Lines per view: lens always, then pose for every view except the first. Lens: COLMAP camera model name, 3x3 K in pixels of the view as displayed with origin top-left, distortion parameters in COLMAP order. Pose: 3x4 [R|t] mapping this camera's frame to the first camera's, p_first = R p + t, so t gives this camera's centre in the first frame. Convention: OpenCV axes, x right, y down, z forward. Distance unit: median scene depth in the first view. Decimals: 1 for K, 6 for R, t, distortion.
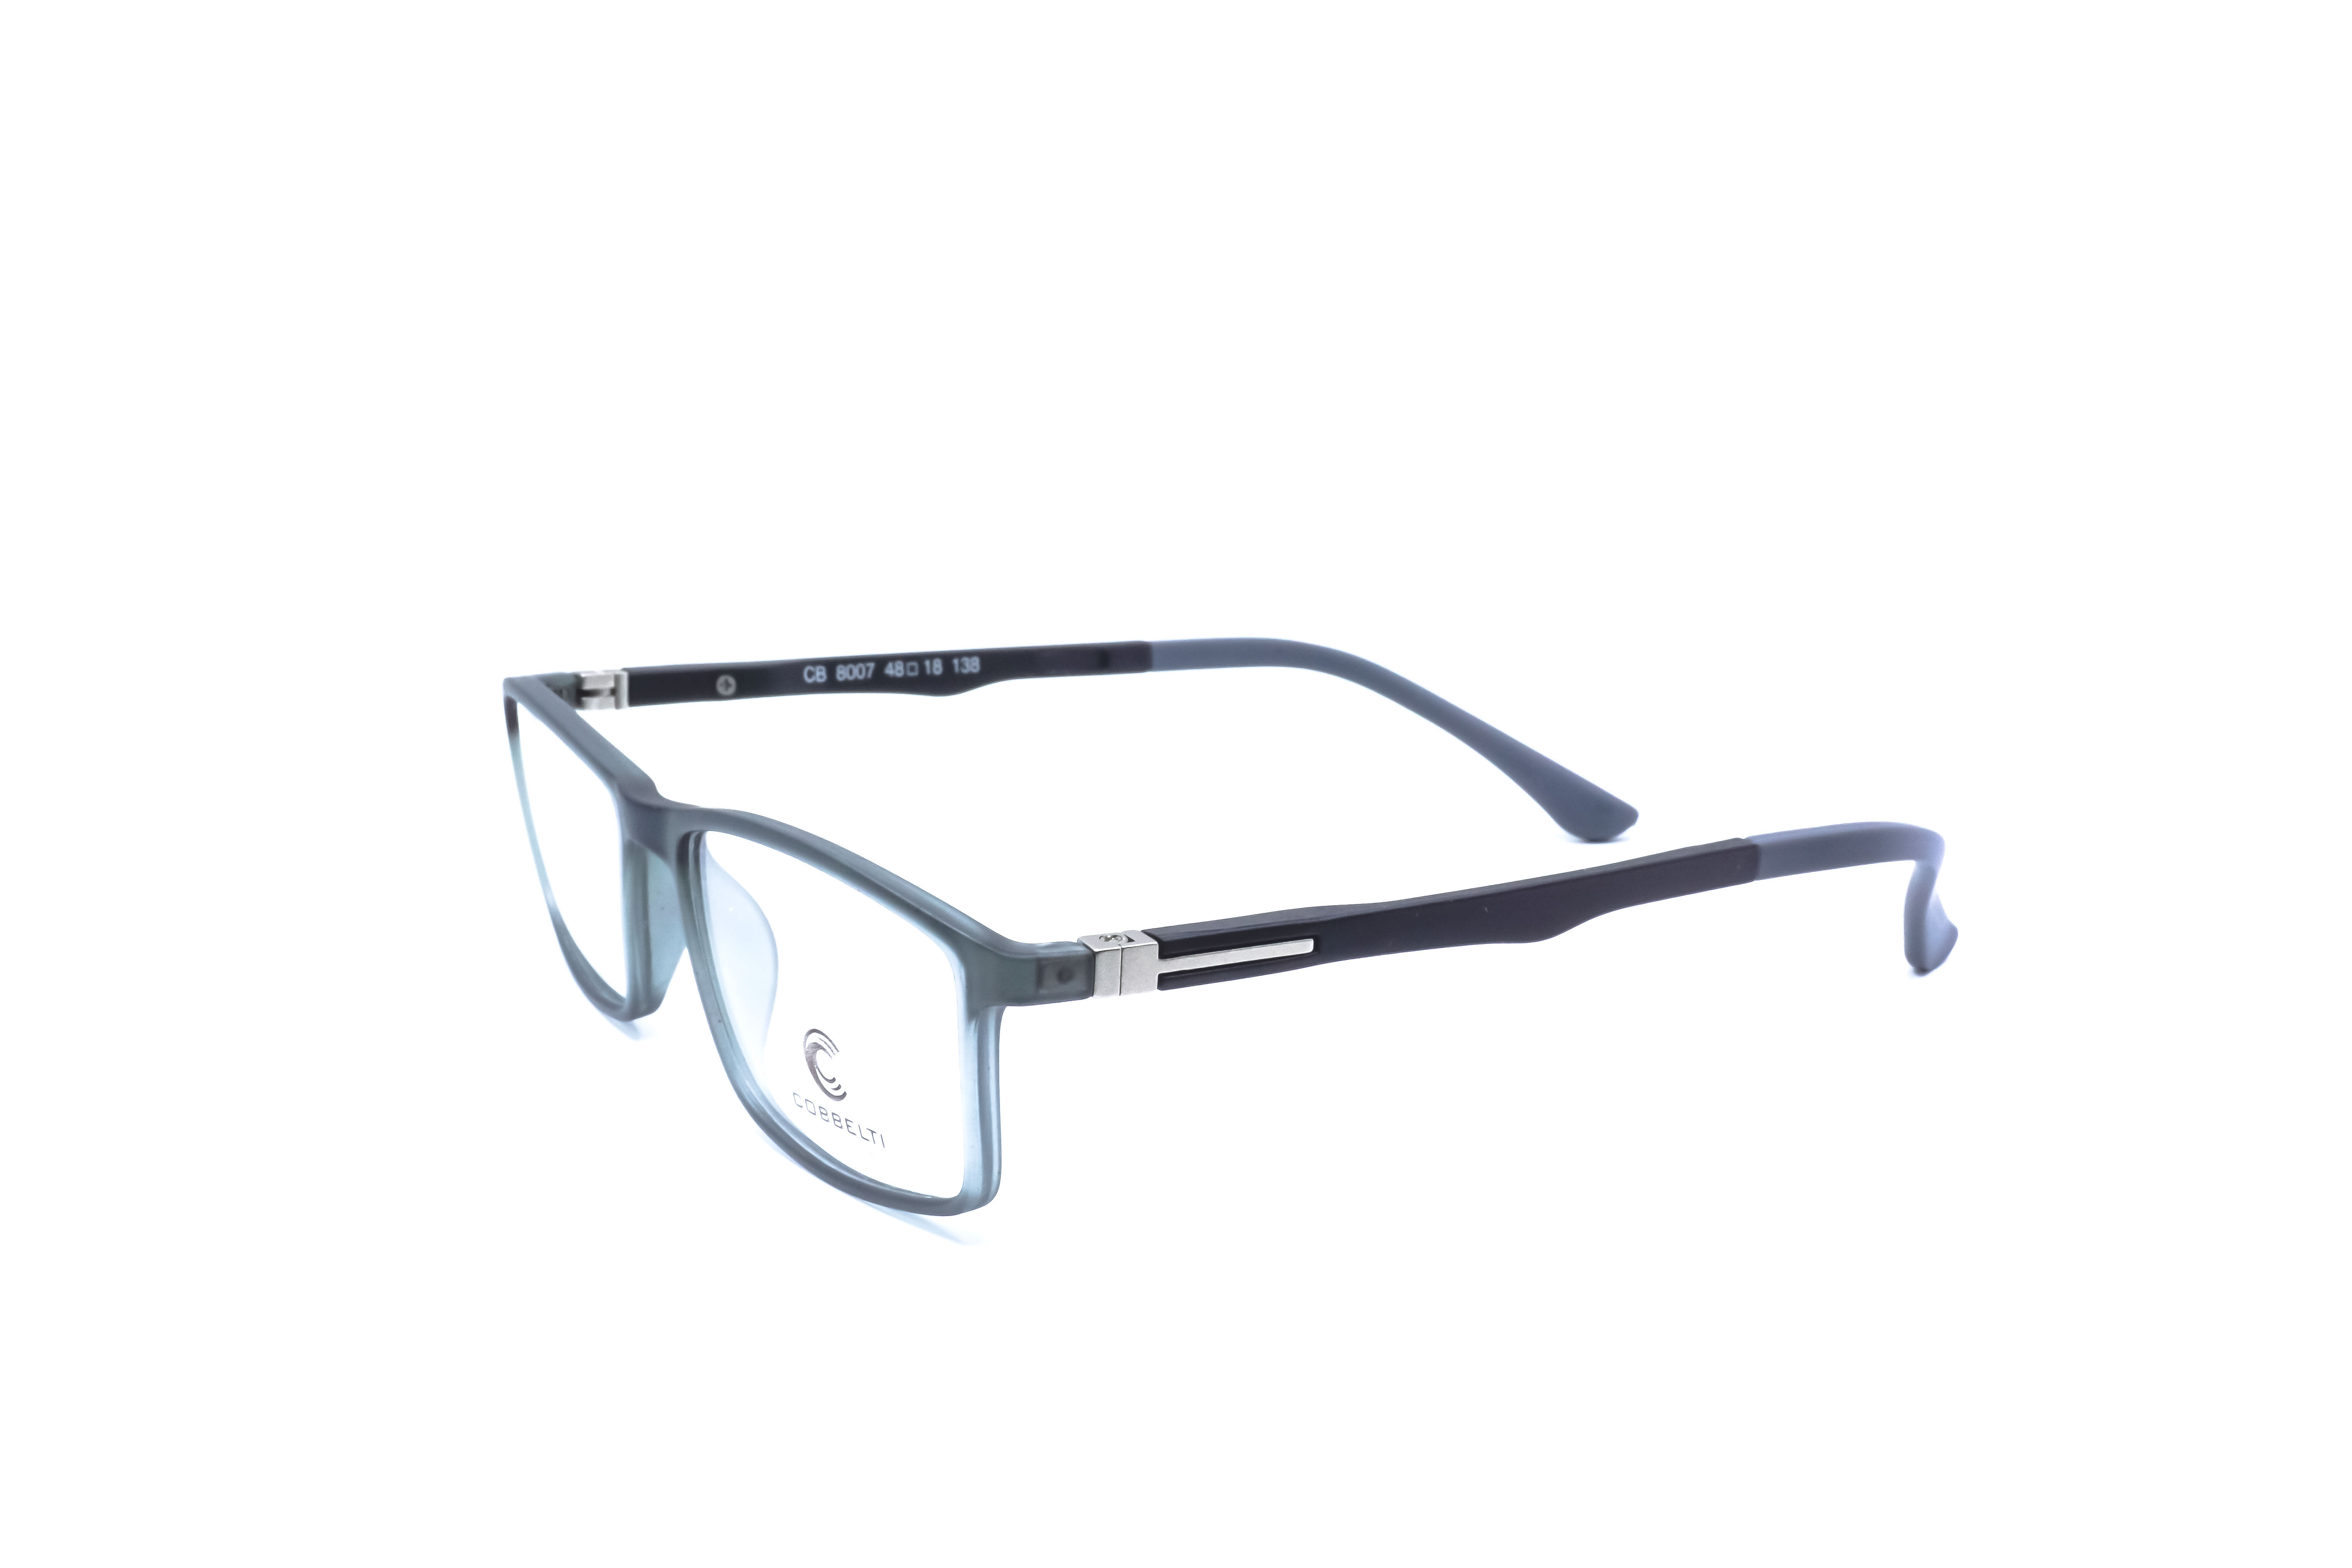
lens RADIAL K [[3388.4, 0, 1168.8], [0, 3388.4, 769.2], [0, 0, 1]] dist [0.031186, 0.000000]
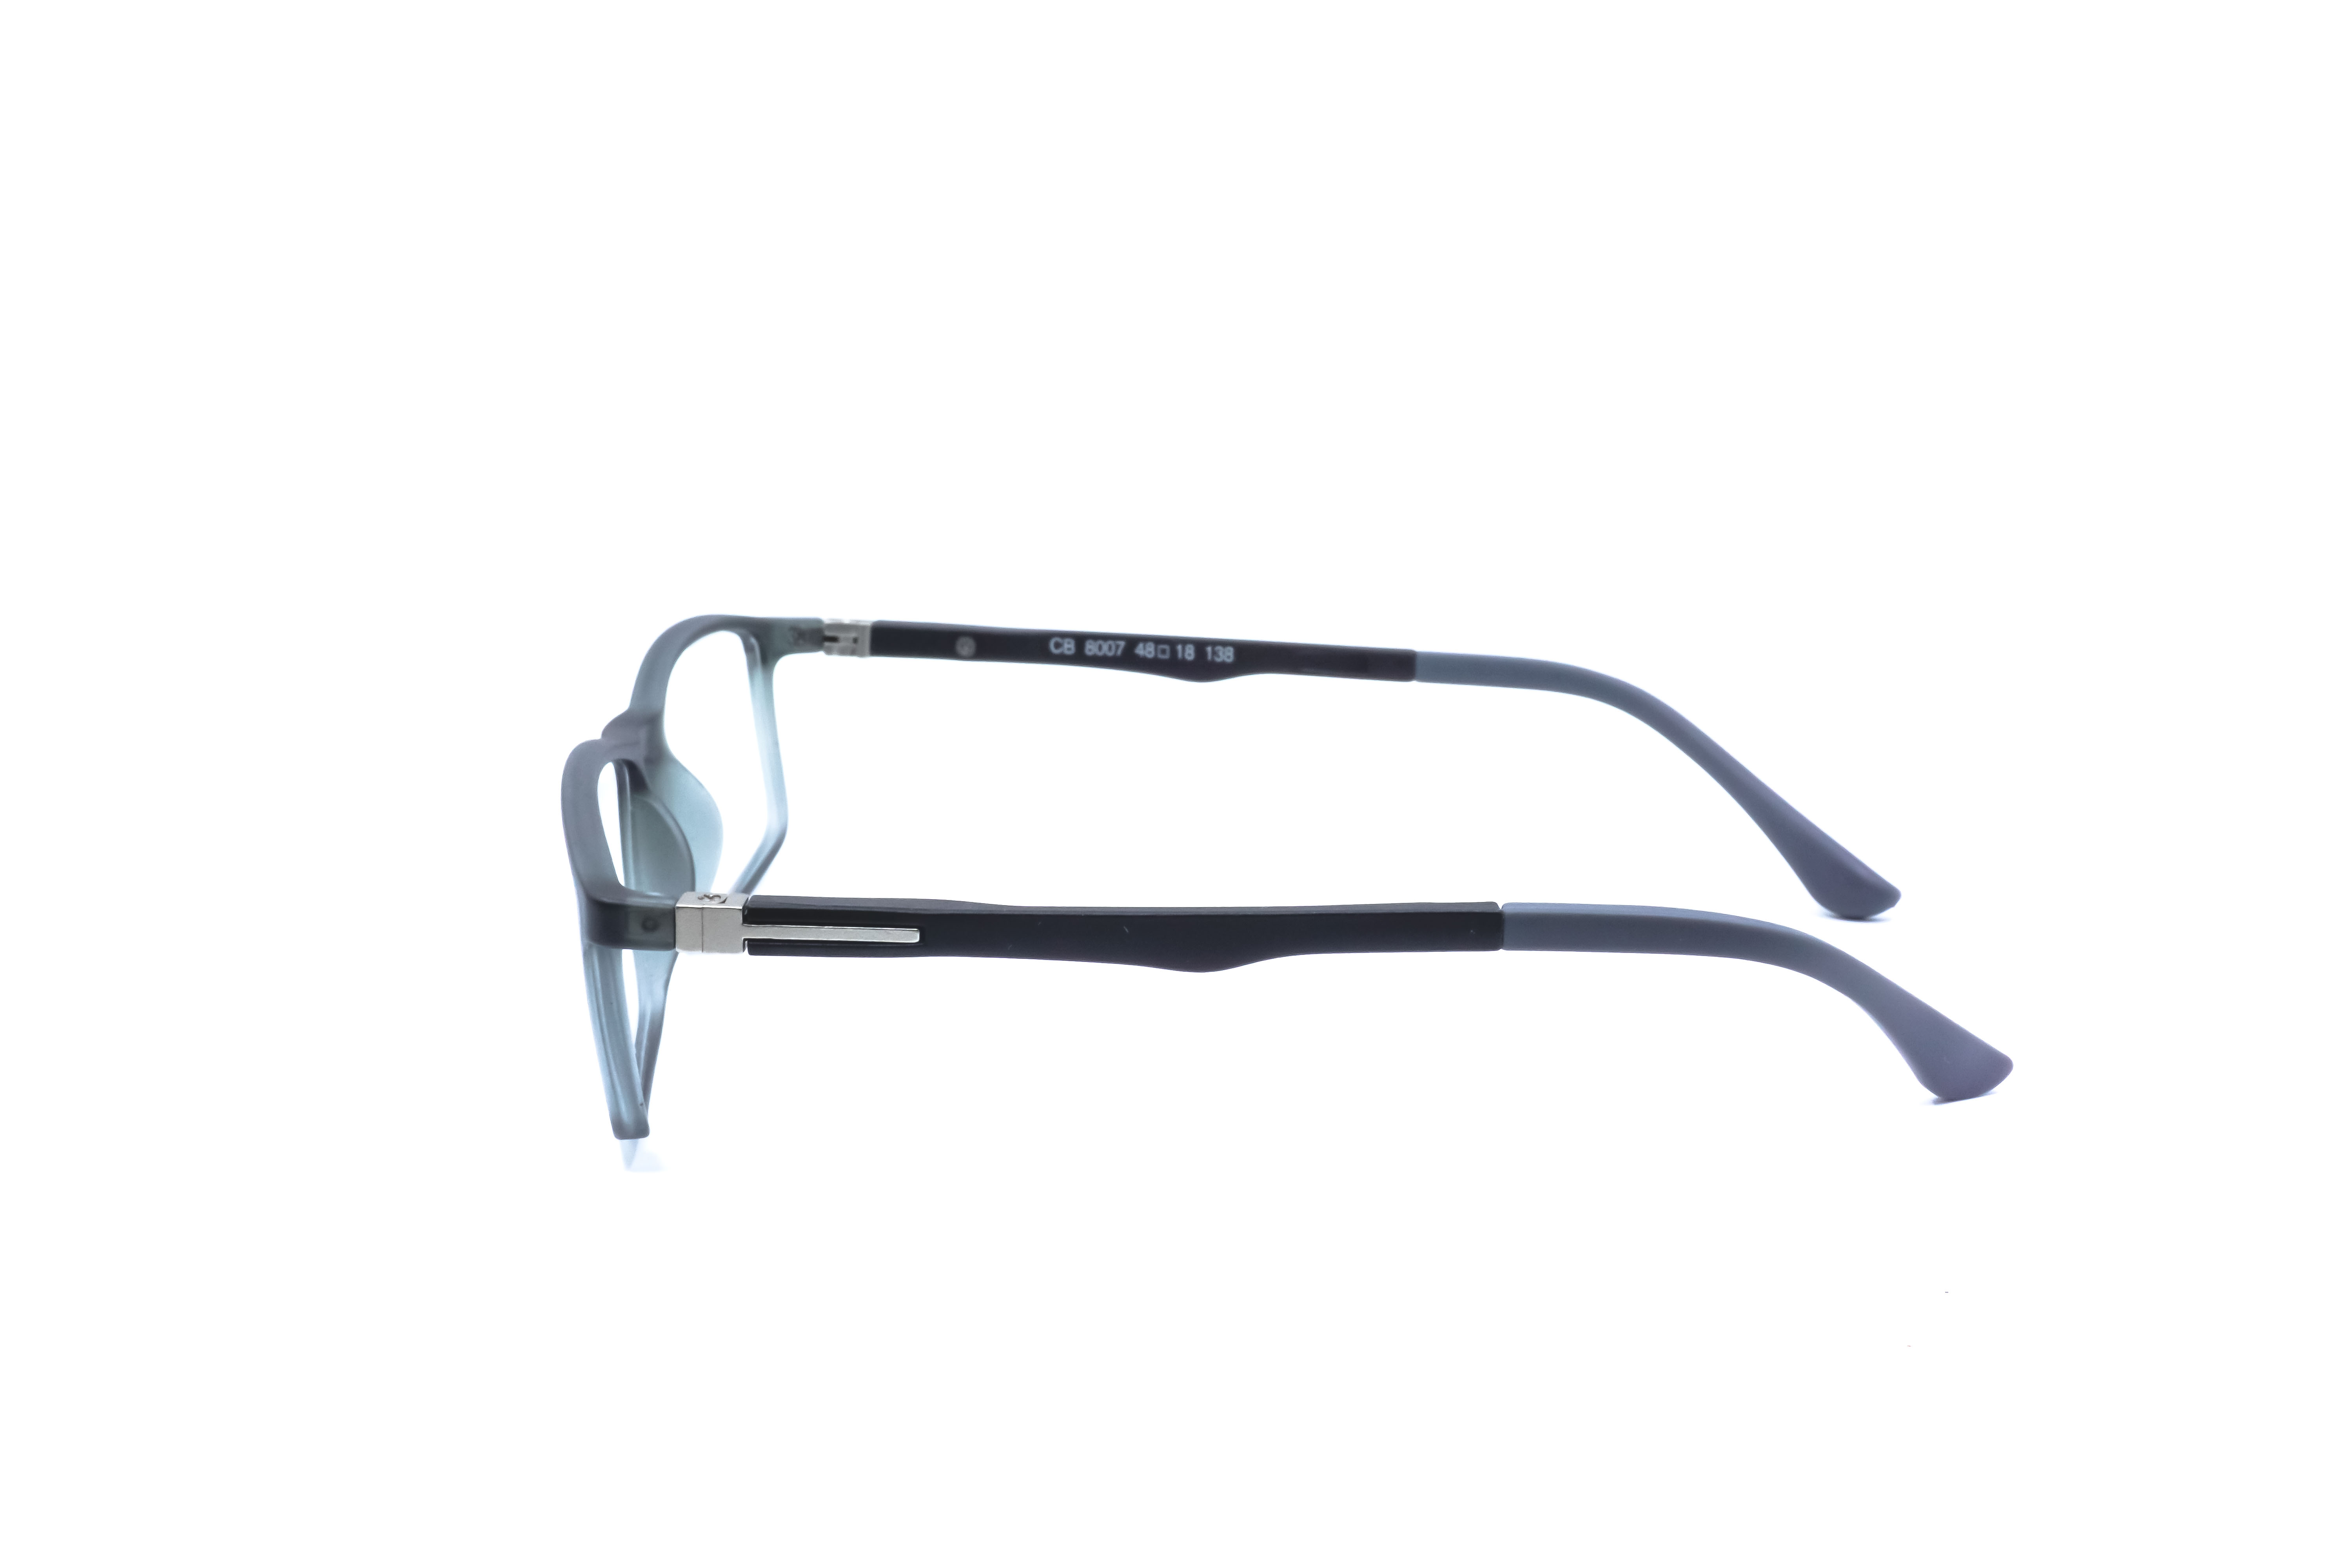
lens RADIAL K [[3388.4, 0, 1176.8], [0, 3388.4, 792.0], [0, 0, 1]] dist [0.031186, 0.000000]
pose [[0.861911, 0.123505, -0.491789, 0.455275], [-0.119141, 0.992058, 0.040333, -0.030704], [0.492864, 0.023829, 0.869780, 0.121434]]
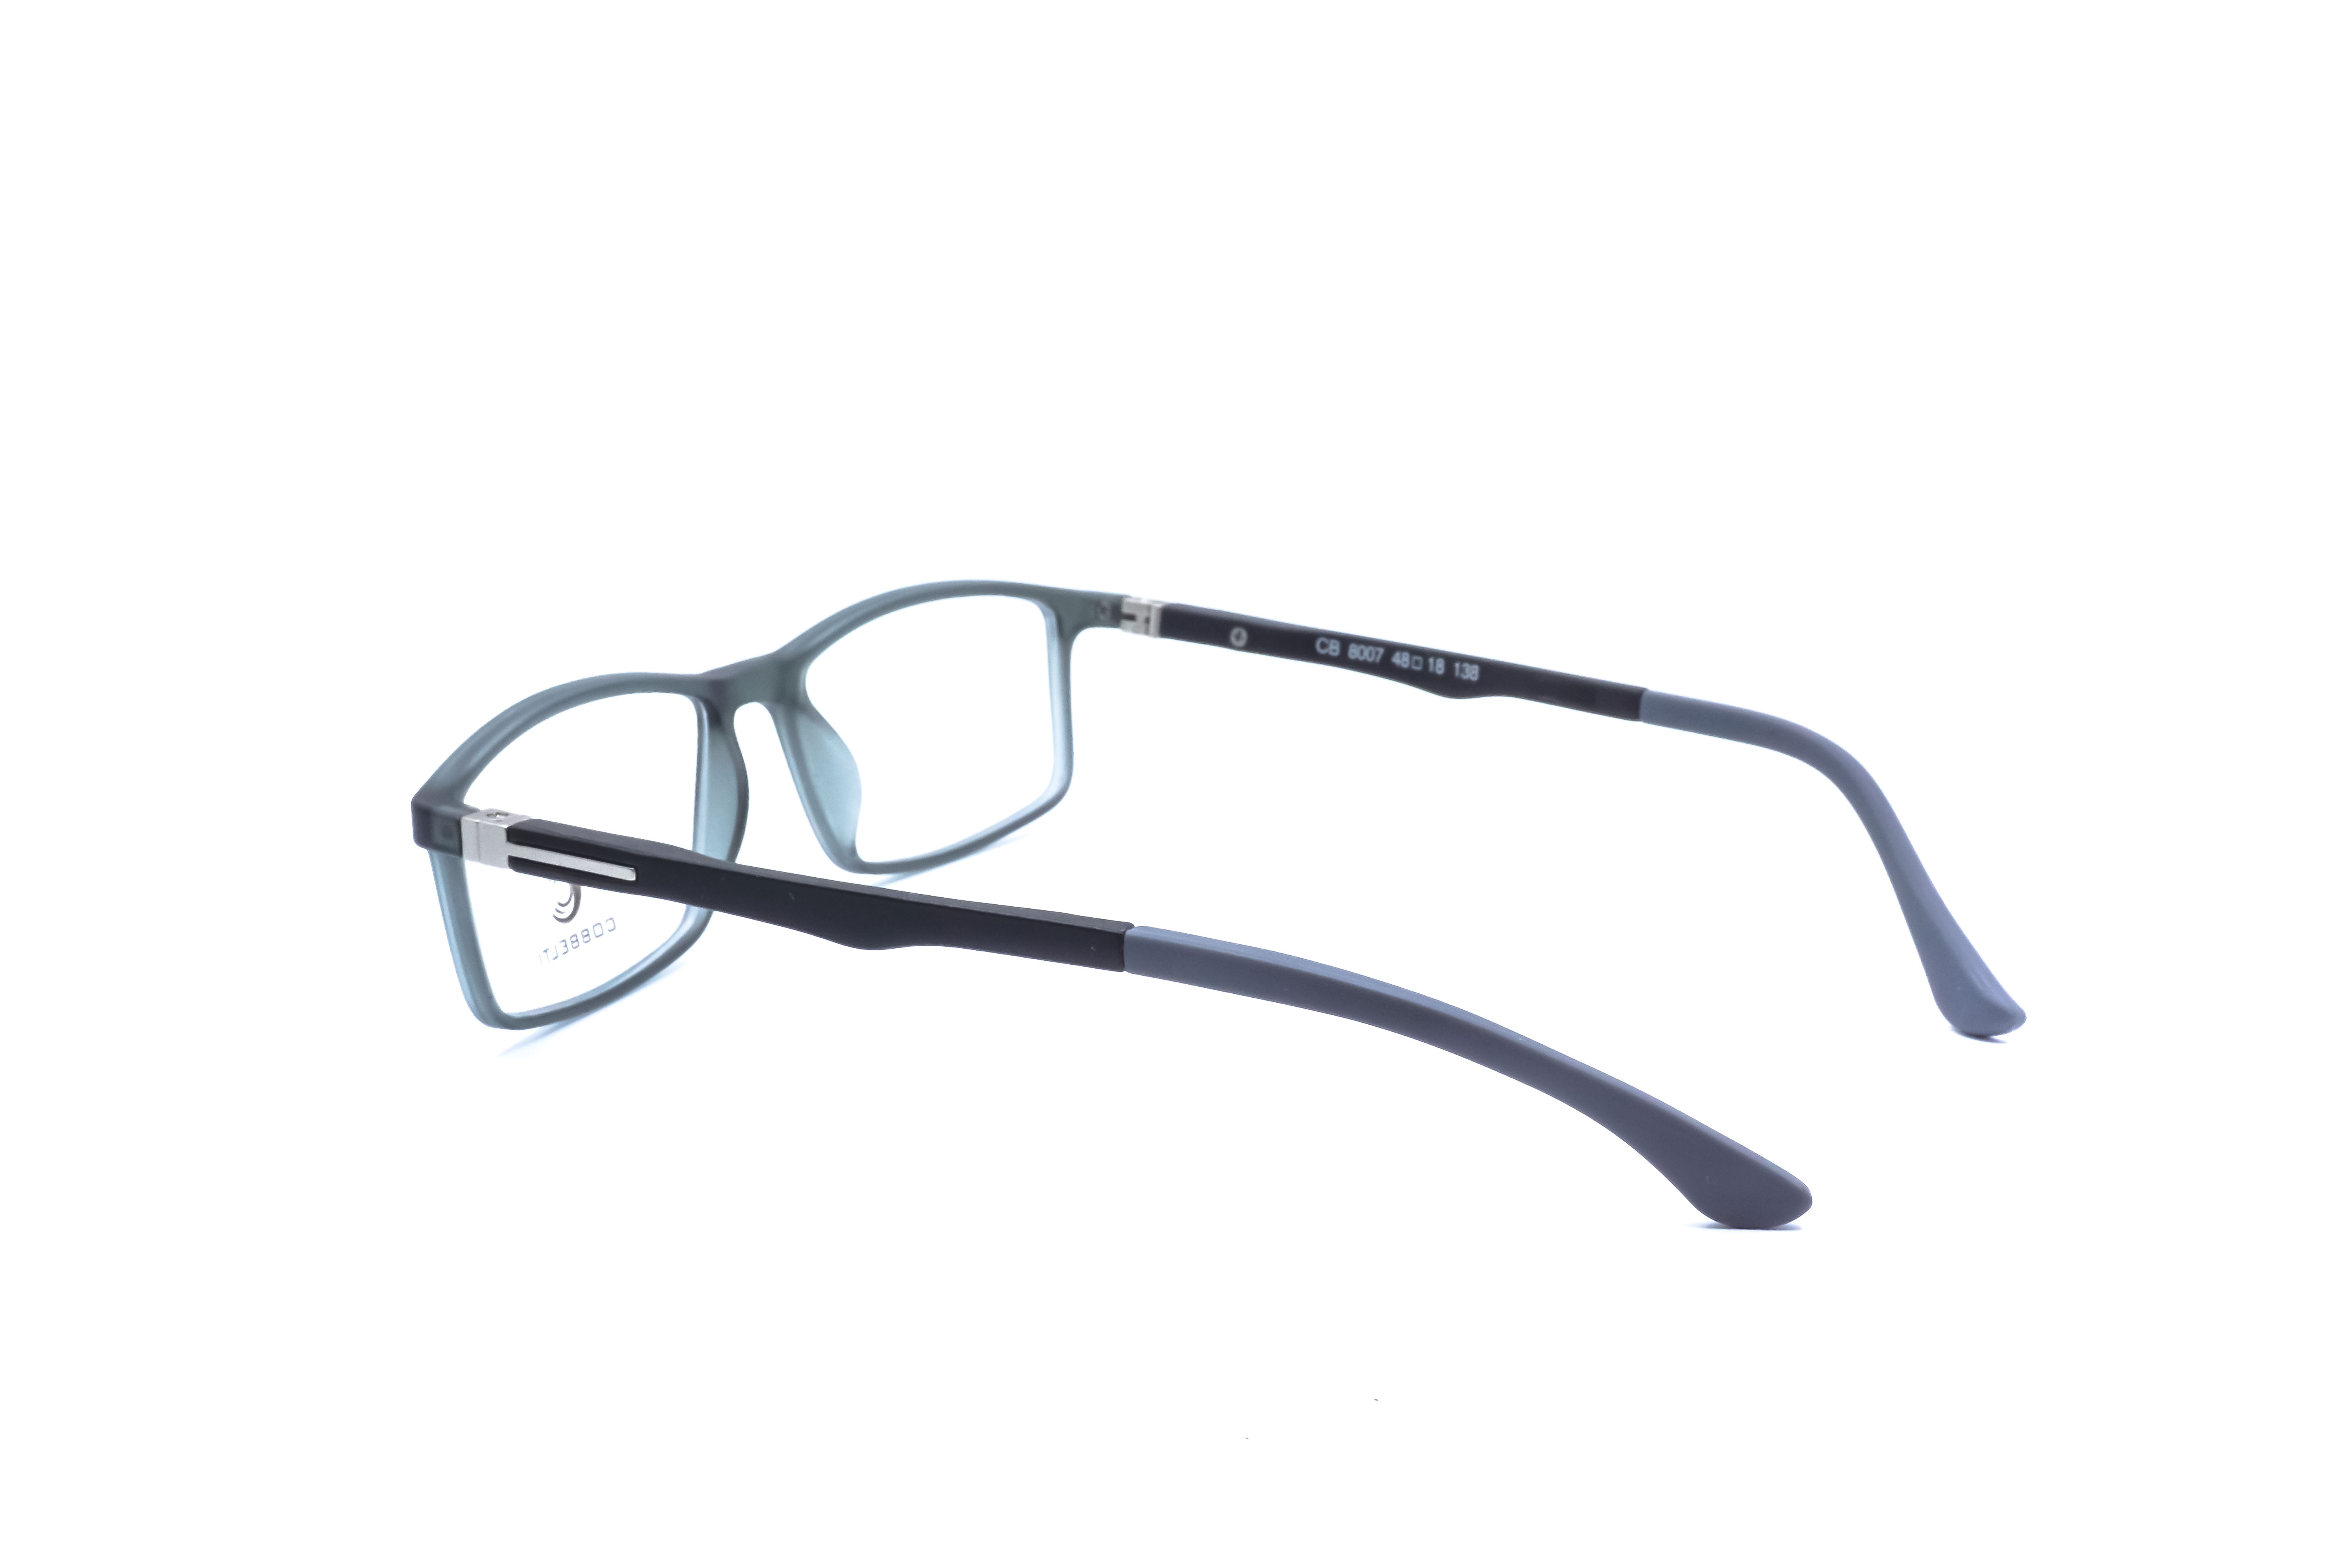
lens RADIAL K [[3388.4, 0, 1185.1], [0, 3388.4, 781.3], [0, 0, 1]] dist [0.031186, 0.000000]
pose [[0.494990, 0.210458, -0.843026, 0.772539], [-0.207140, 0.970832, 0.120740, -0.106791], [0.843847, 0.114860, 0.524147, 0.444805]]
